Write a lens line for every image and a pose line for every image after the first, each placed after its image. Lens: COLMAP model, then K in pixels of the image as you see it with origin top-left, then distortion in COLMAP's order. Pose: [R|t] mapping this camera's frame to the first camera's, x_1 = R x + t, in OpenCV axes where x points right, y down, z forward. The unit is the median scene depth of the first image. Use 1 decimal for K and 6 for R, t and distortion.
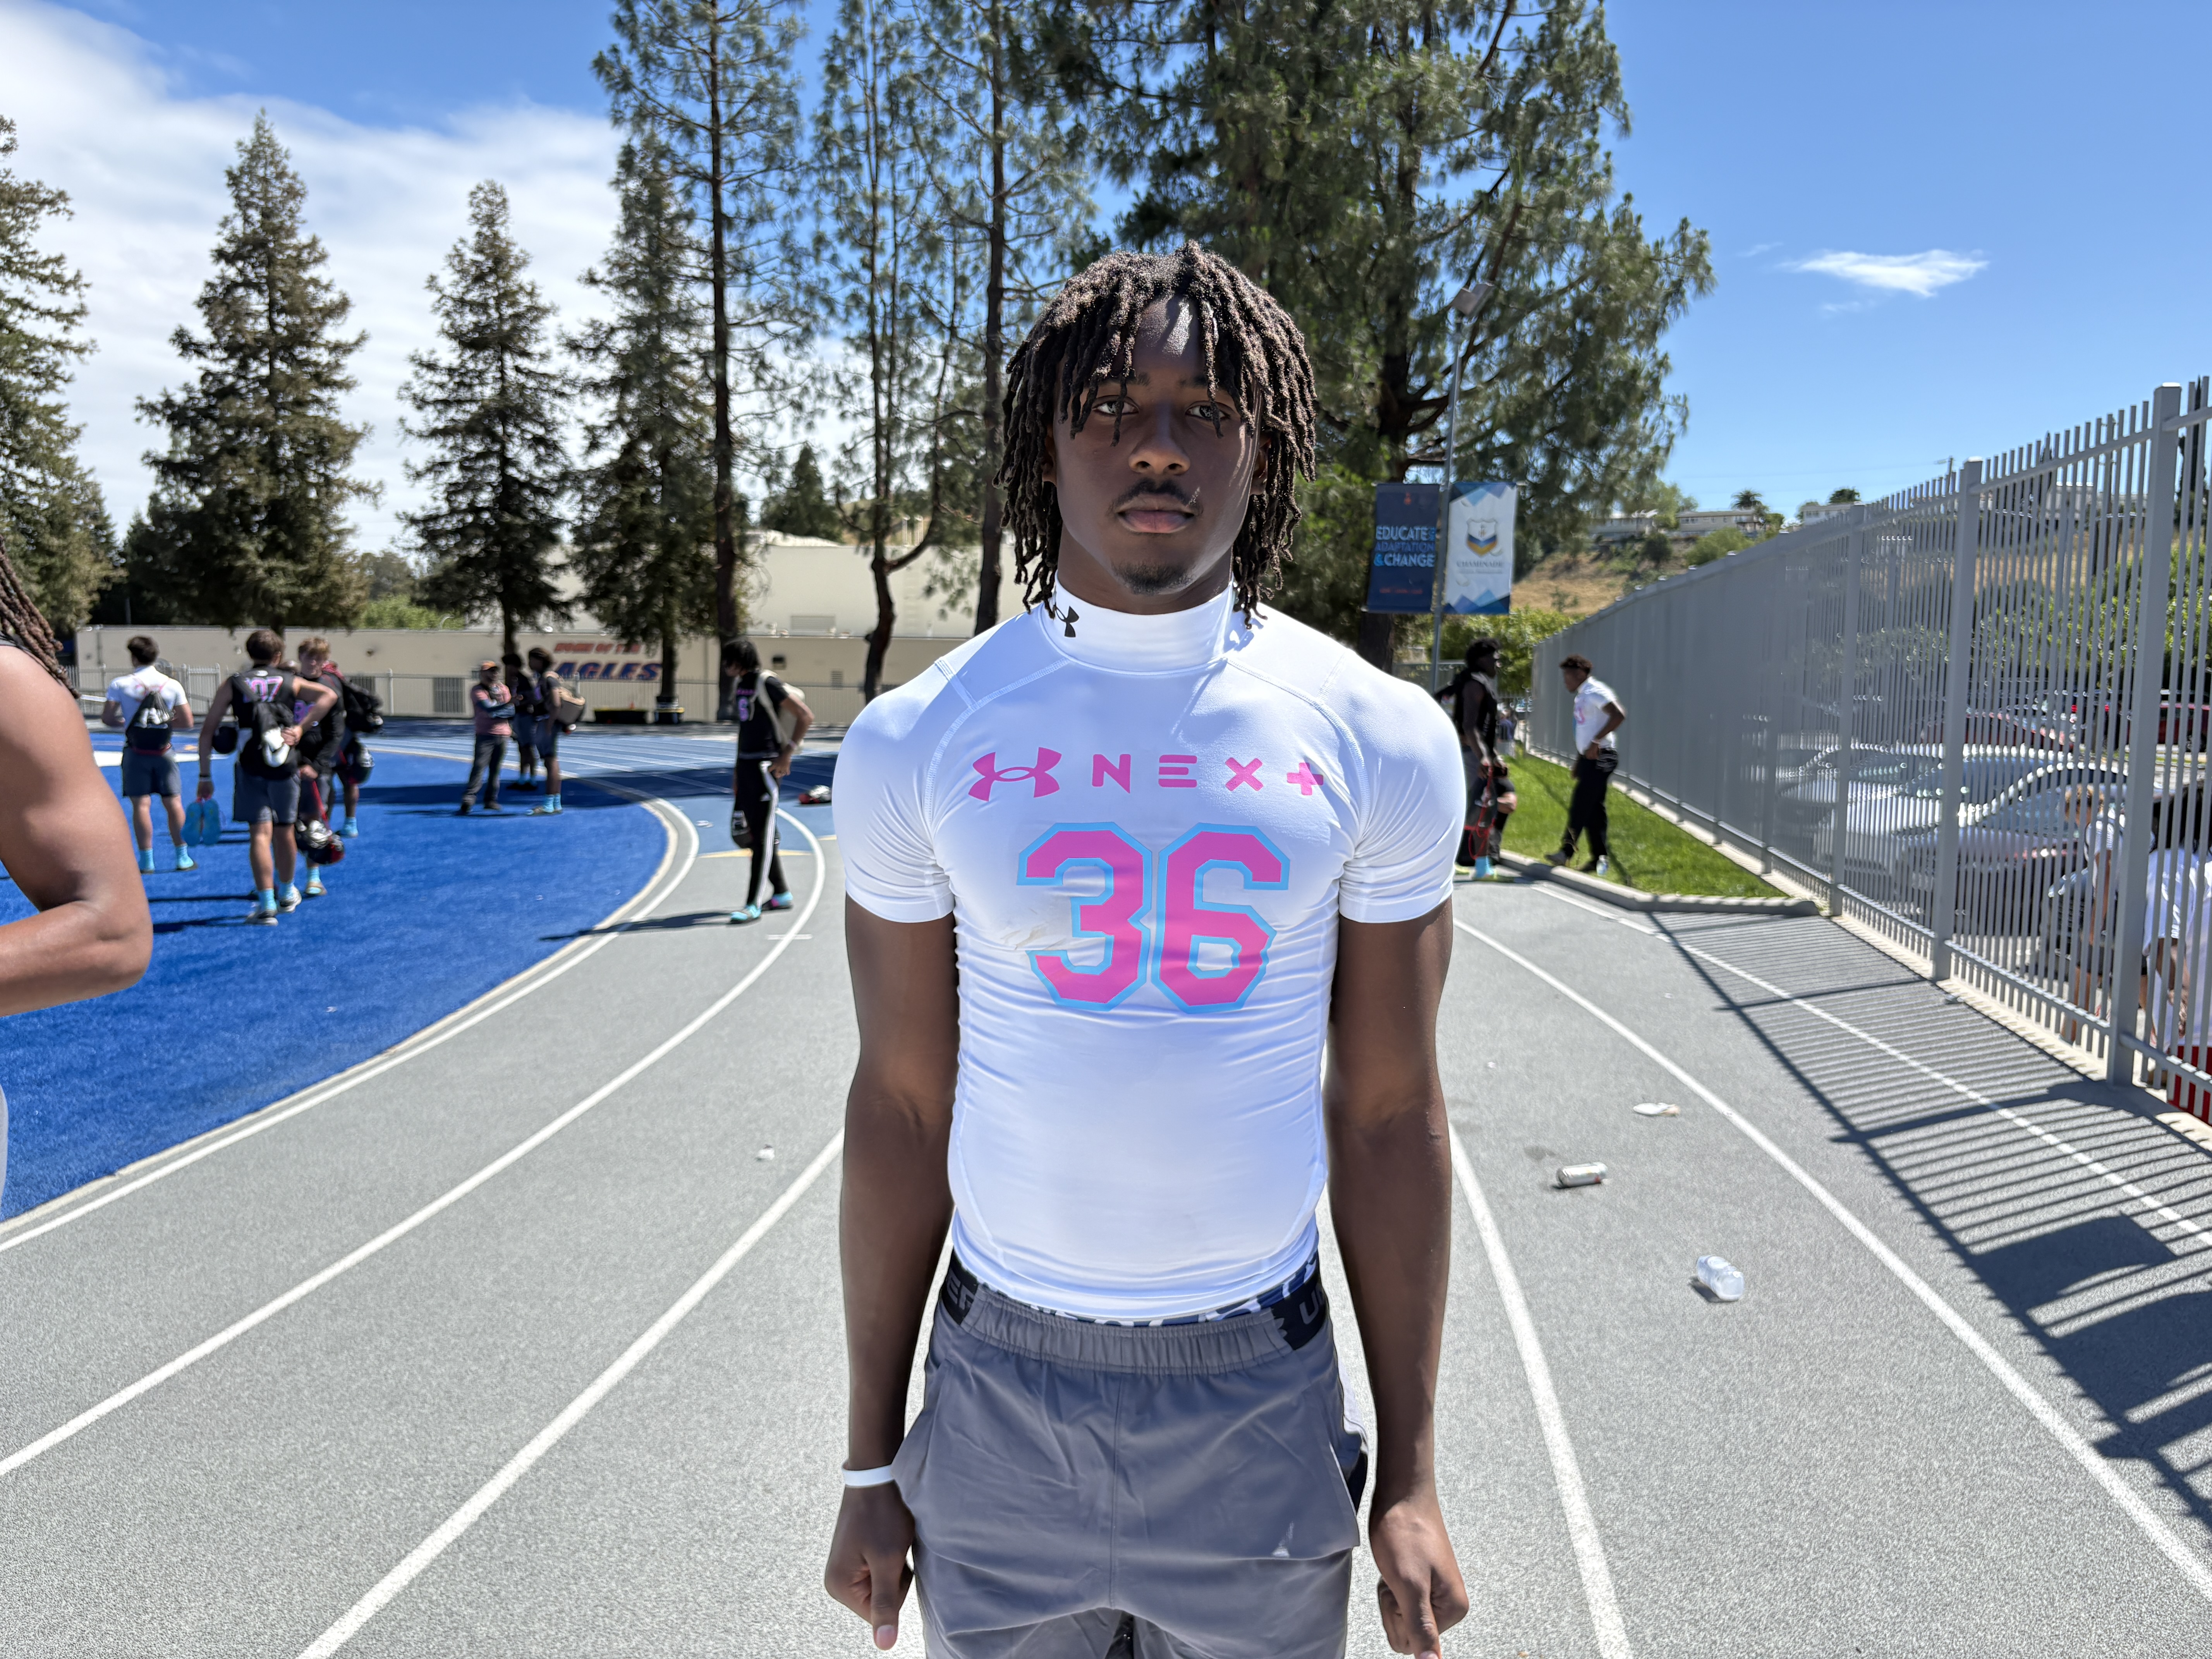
lens RADIAL K [[1660.9, 0, 1141.8], [0, 1660.9, 820.1], [0, 0, 1]] dist [-0.040250, 0.027341]
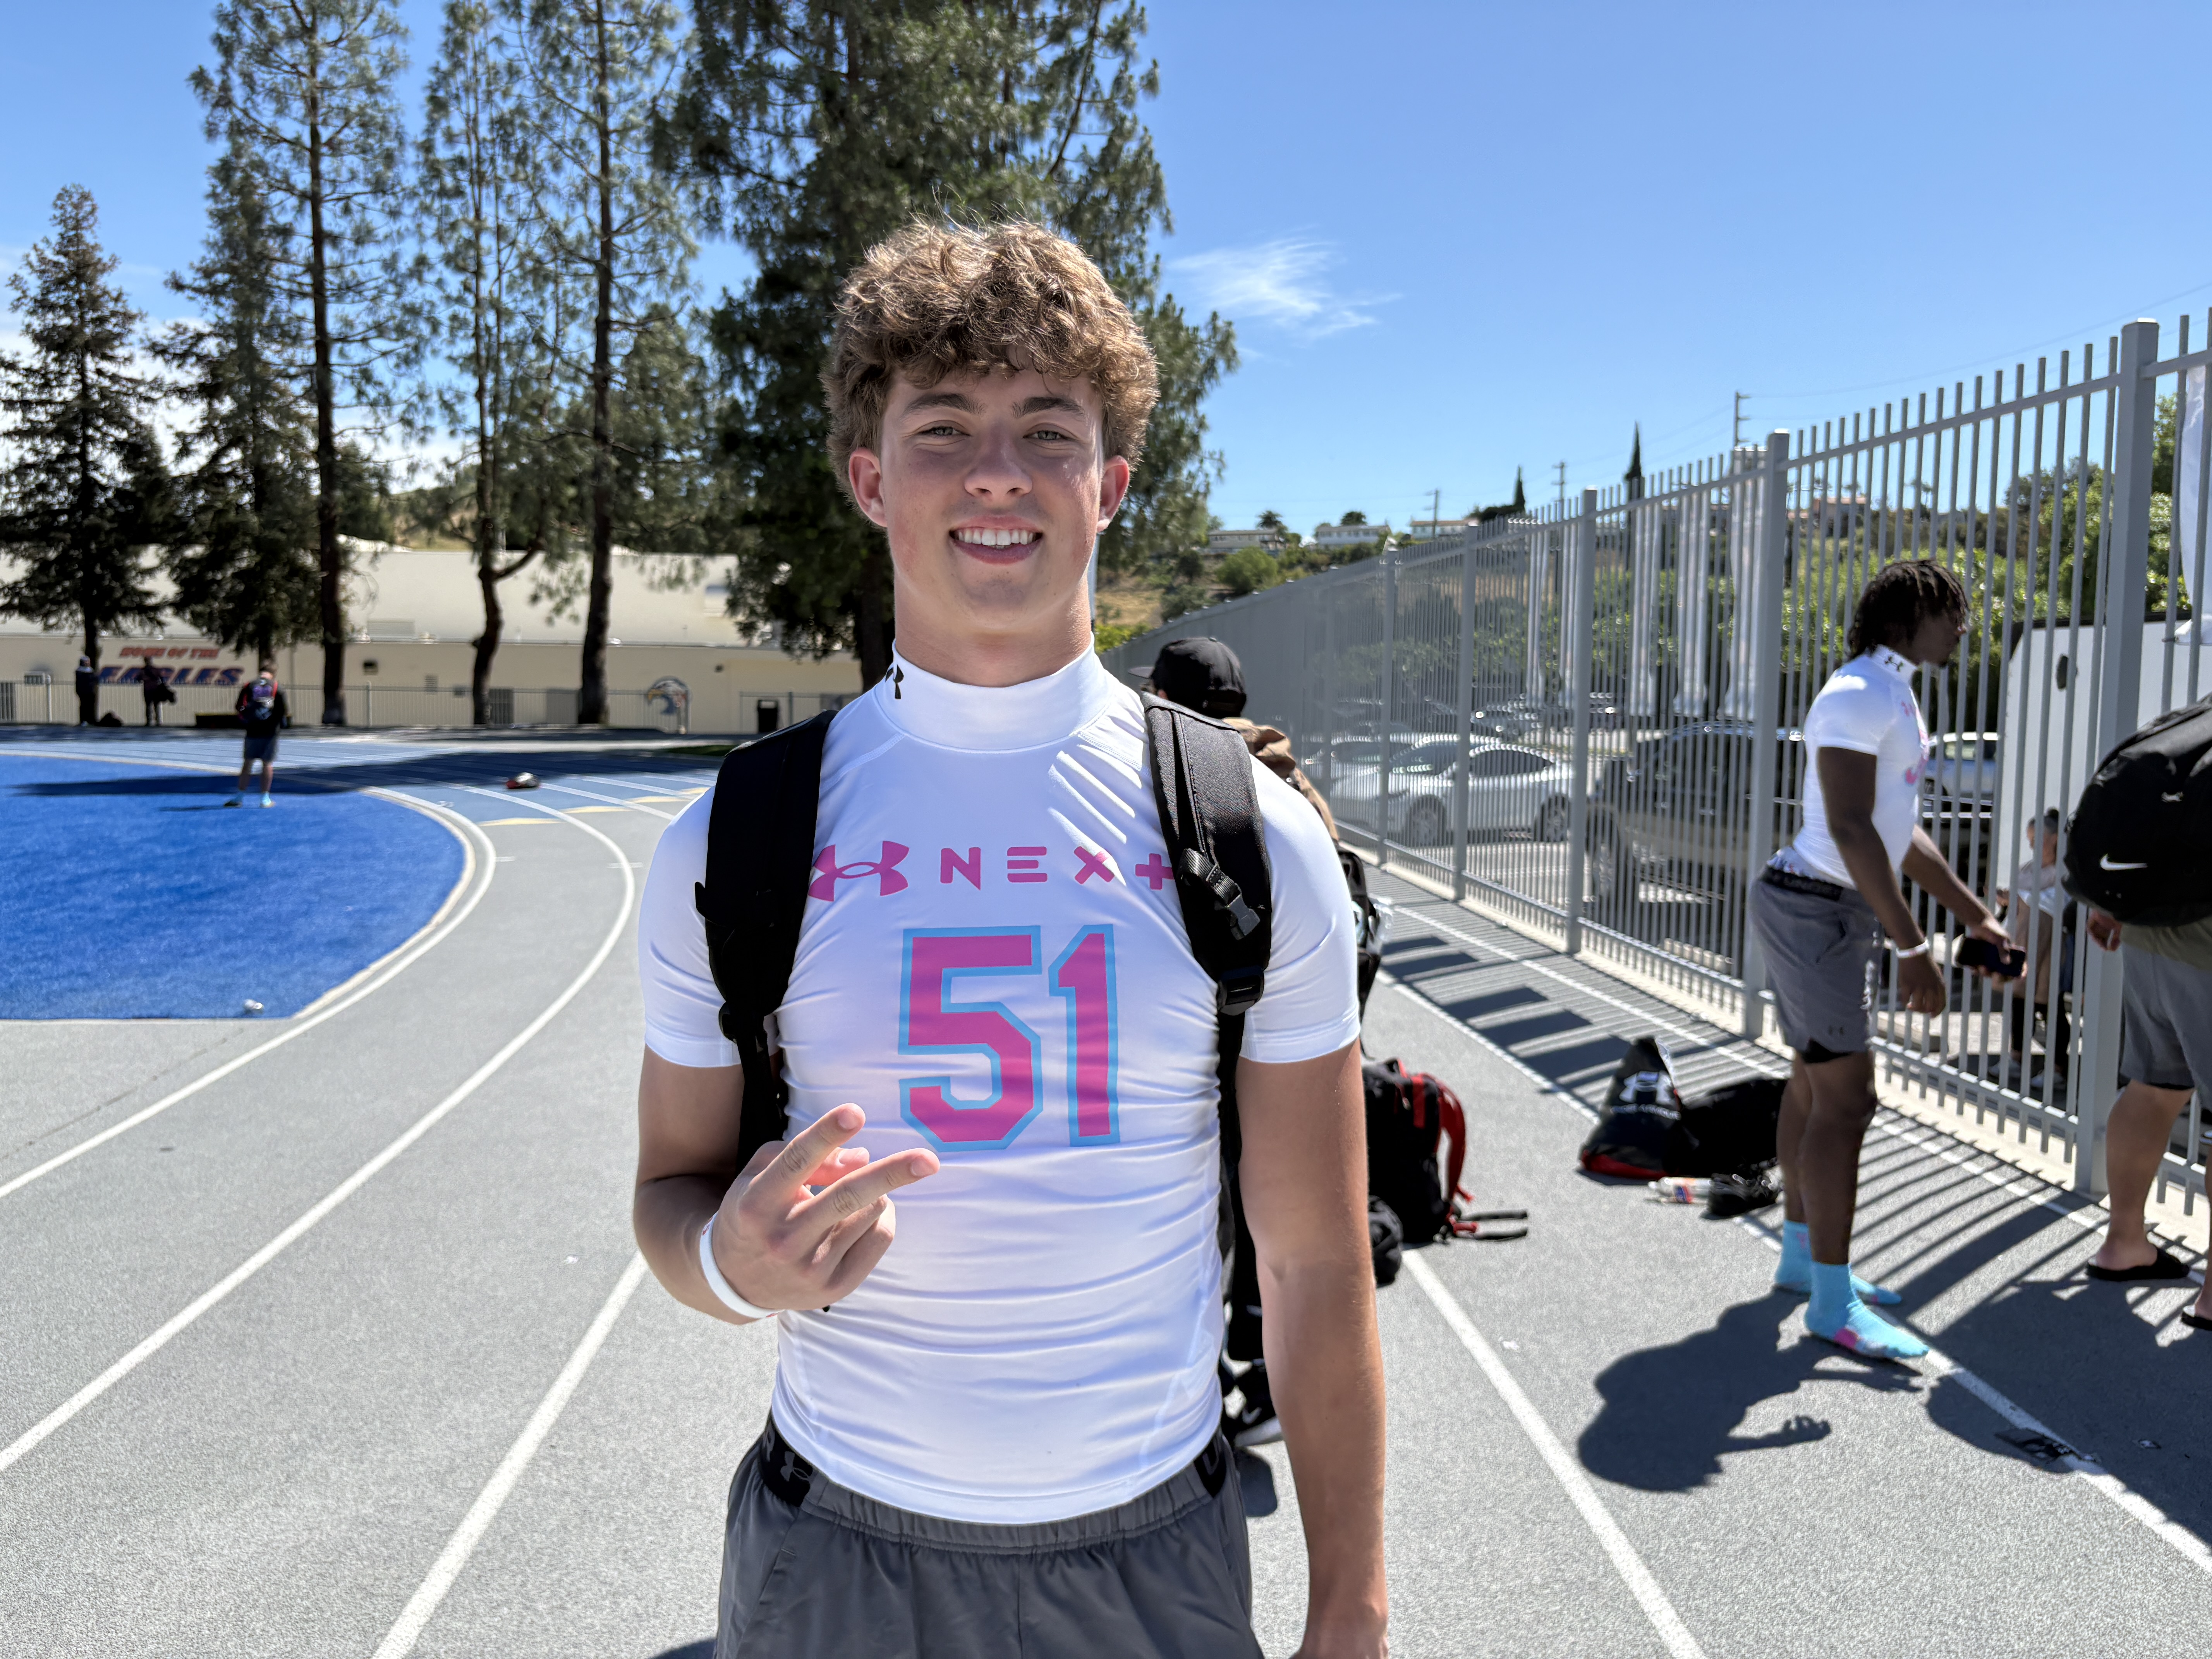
lens RADIAL K [[1680.9, 0, 1113.6], [0, 1680.9, 838.2], [0, 0, 1]] dist [0.010640, -0.041123]
pose [[0.967407, -0.022882, 0.252191, -0.049200], [0.021815, 0.999737, 0.007028, 0.014509], [-0.252286, -0.001297, 0.967652, -0.137605]]
